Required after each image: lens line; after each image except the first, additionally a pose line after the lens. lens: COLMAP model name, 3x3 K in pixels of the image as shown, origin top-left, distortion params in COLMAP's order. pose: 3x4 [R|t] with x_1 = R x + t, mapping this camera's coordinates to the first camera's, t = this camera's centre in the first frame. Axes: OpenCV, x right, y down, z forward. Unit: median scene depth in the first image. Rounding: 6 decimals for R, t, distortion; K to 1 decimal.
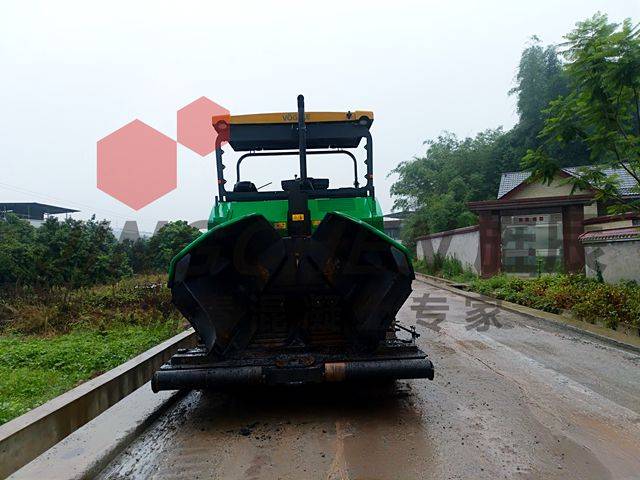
lens RADIAL K [[498.8, 0, 327.3], [0, 498.8, 243.2], [0, 0, 1]] dist [0.069600, -0.115890]
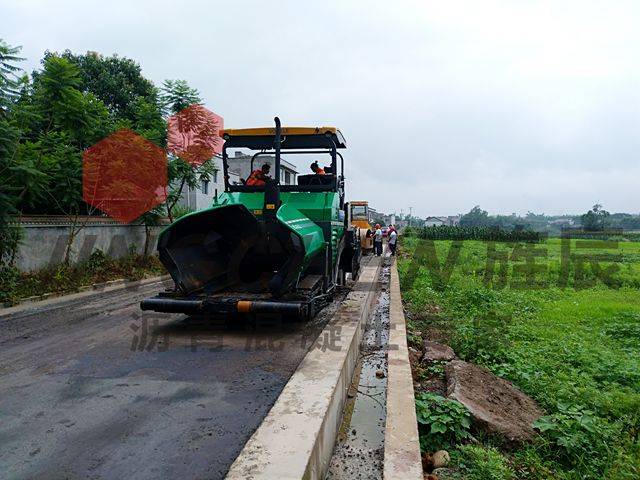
lens RADIAL K [[498.8, 0, 327.3], [0, 498.8, 243.2], [0, 0, 1]] dist [0.069600, -0.115890]
pose [[0.984853, 0.050360, -0.165916, 0.304226], [-0.042114, 0.997714, 0.052846, -0.027444], [0.168198, -0.045058, 0.984723, -0.315406]]
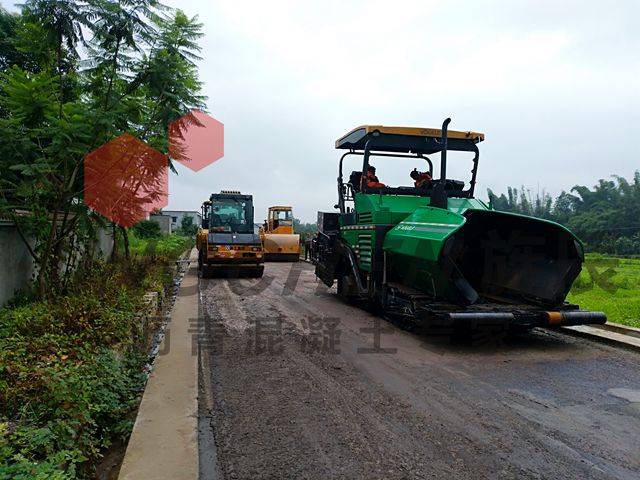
lens RADIAL K [[498.8, 0, 327.3], [0, 498.8, 243.2], [0, 0, 1]] dist [0.069600, -0.115890]
pose [[0.979493, 0.060892, 0.192058, -0.550809], [-0.066268, 0.997566, 0.021687, 0.021288], [-0.190270, -0.033970, 0.981144, -0.218256]]
